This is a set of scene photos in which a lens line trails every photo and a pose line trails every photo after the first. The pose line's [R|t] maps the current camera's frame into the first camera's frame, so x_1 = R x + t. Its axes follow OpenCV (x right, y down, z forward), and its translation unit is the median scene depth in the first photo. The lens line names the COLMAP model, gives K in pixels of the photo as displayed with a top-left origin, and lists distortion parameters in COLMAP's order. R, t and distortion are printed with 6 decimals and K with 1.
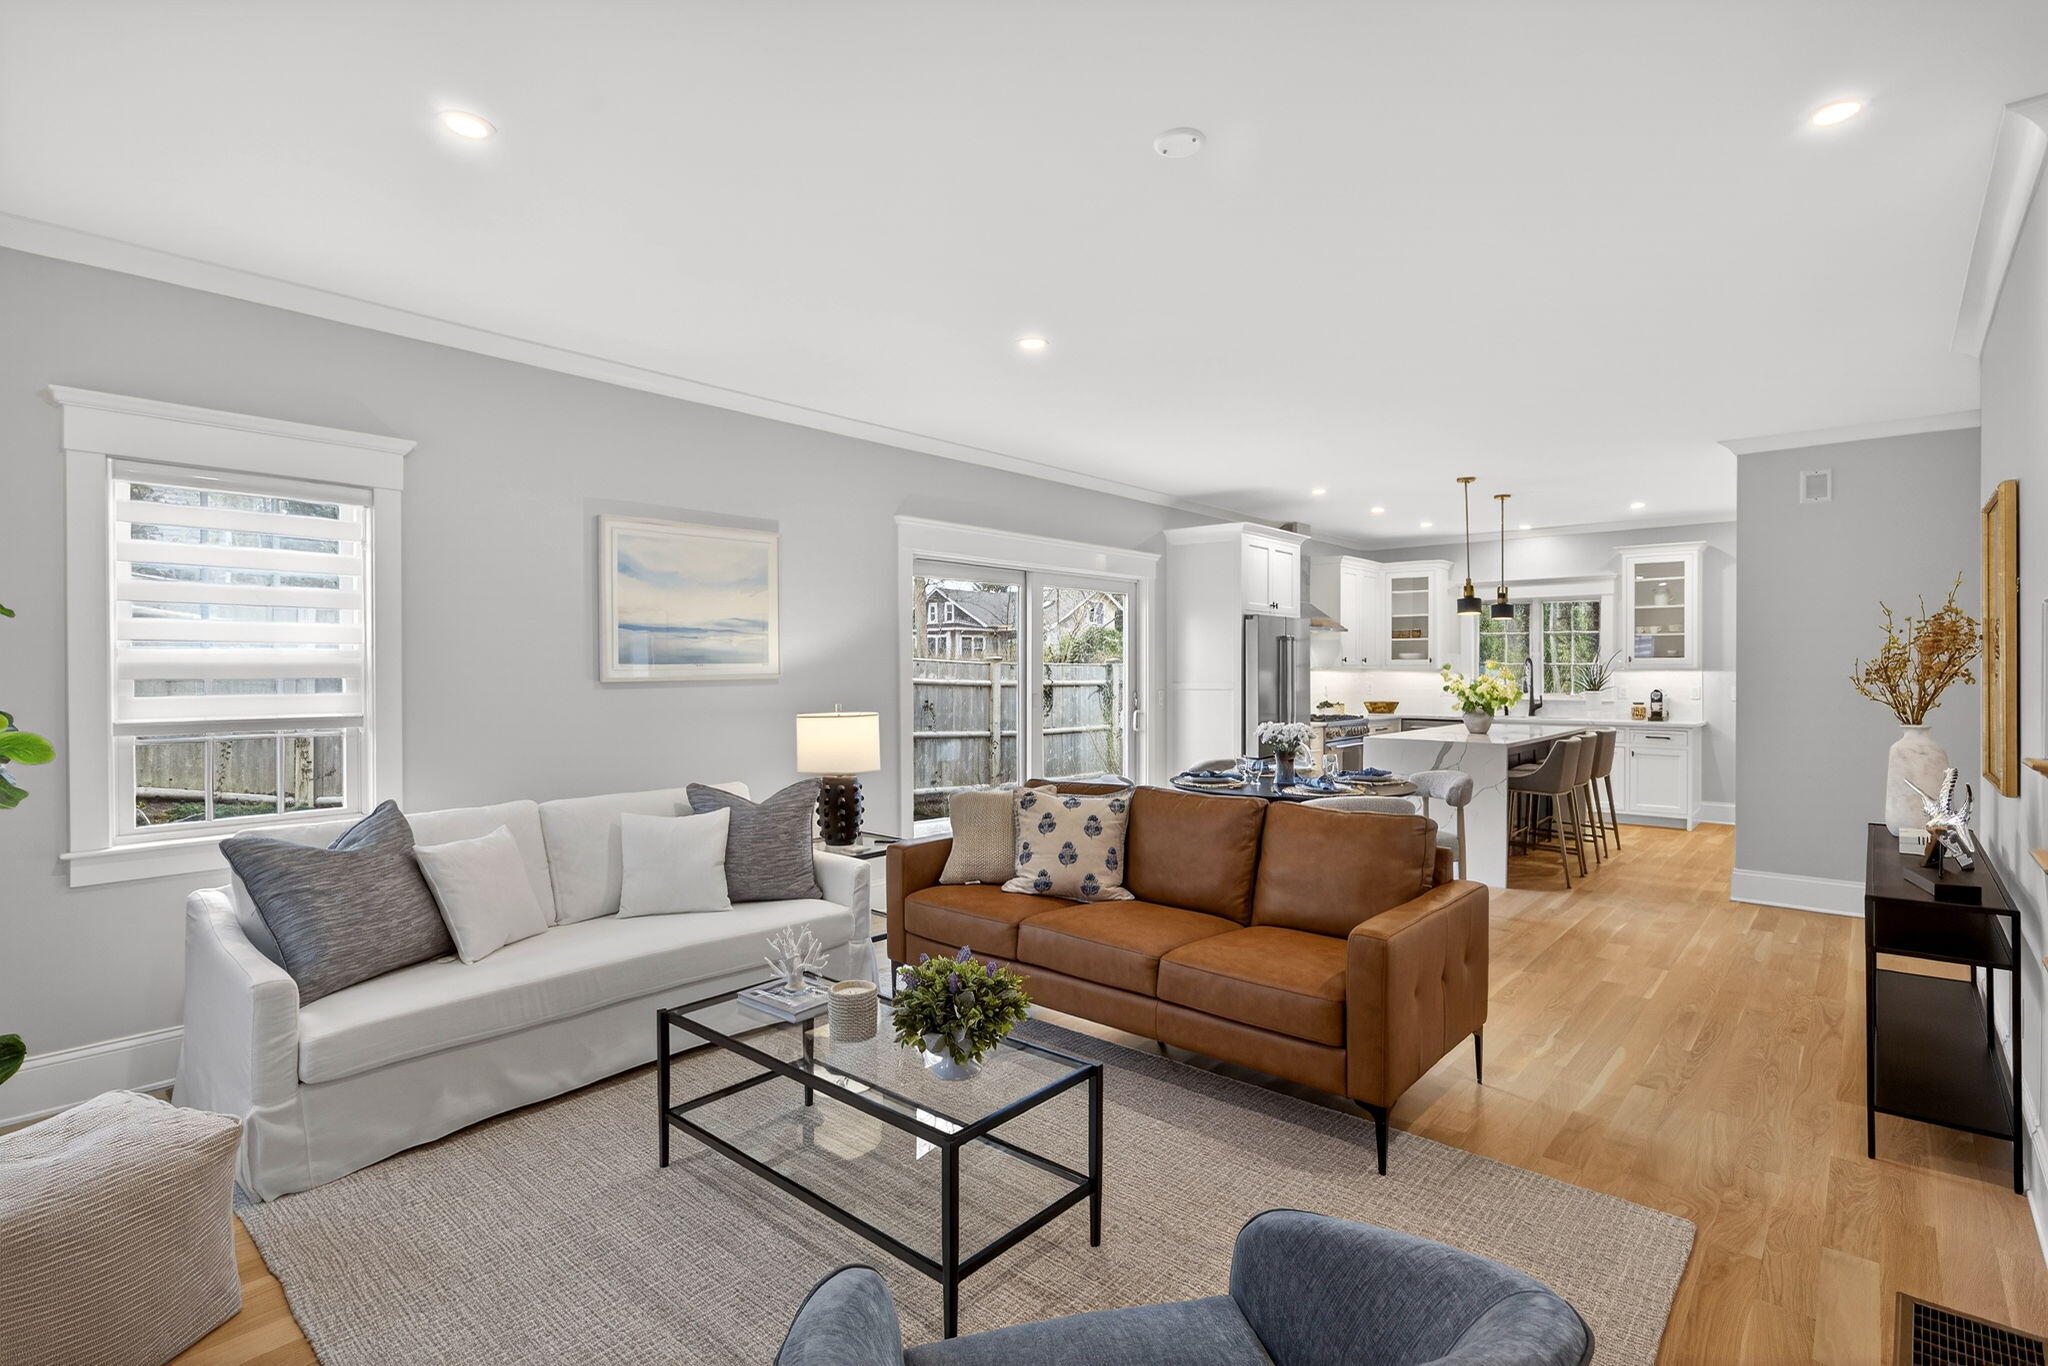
lens RADIAL K [[989.8, 0, 1040.2], [0, 989.8, 679.3], [0, 0, 1]] dist [0.003829, 0.000458]
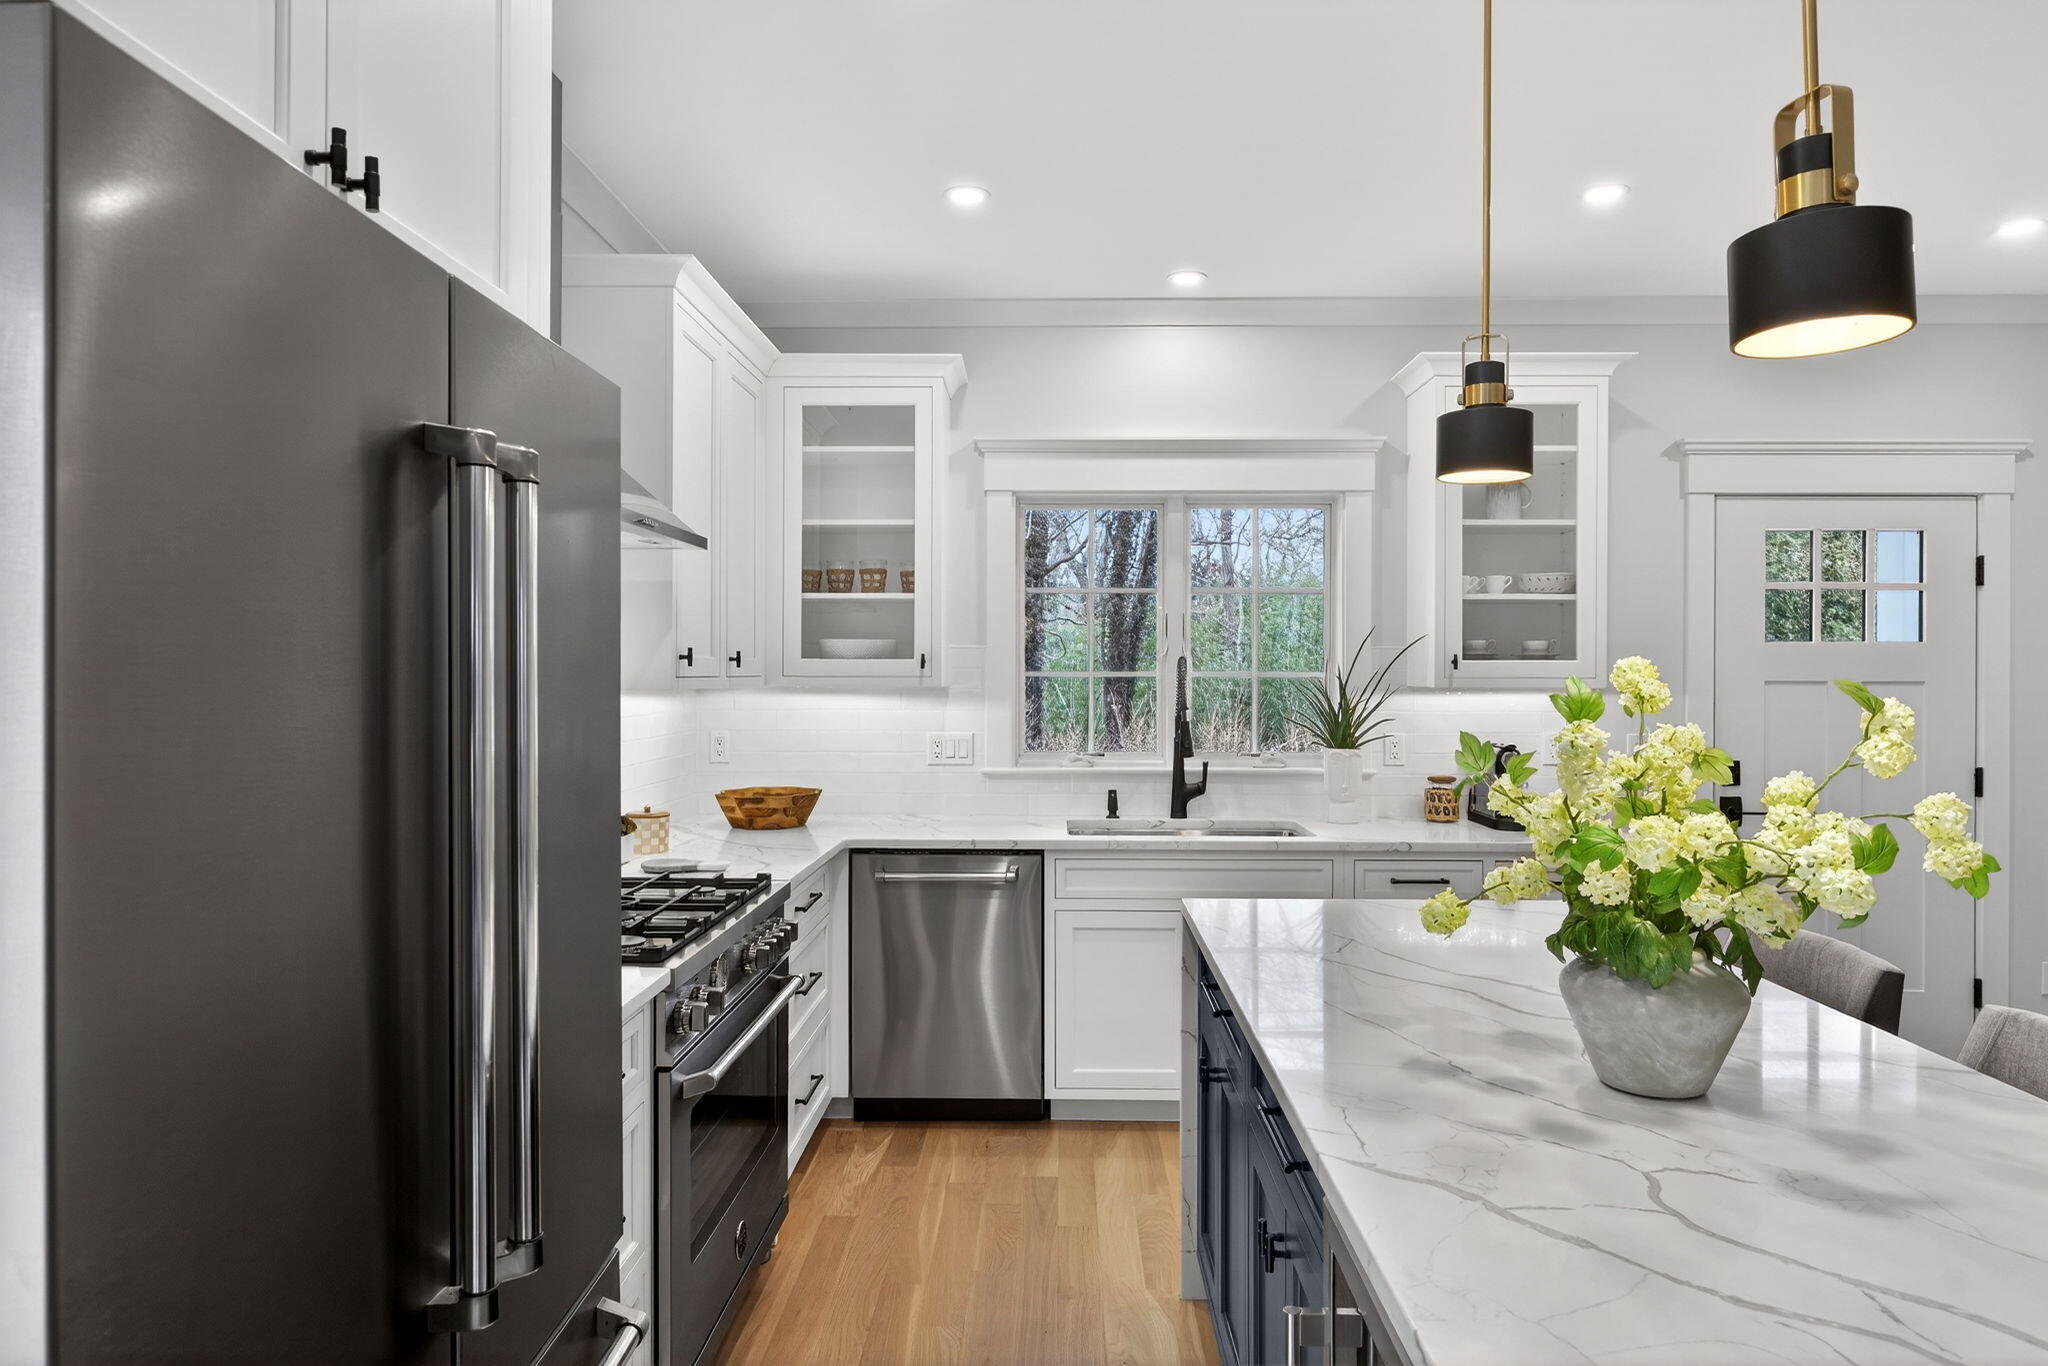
lens RADIAL K [[1257.9, 0, 1035.7], [0, 1257.9, 669.7], [0, 0, 1]] dist [-0.029235, -0.000246]
pose [[0.777939, 0.002984, 0.628332, 0.186446], [0.004815, 0.999931, -0.010711, -0.013622], [-0.628321, 0.011358, 0.777871, 0.750236]]
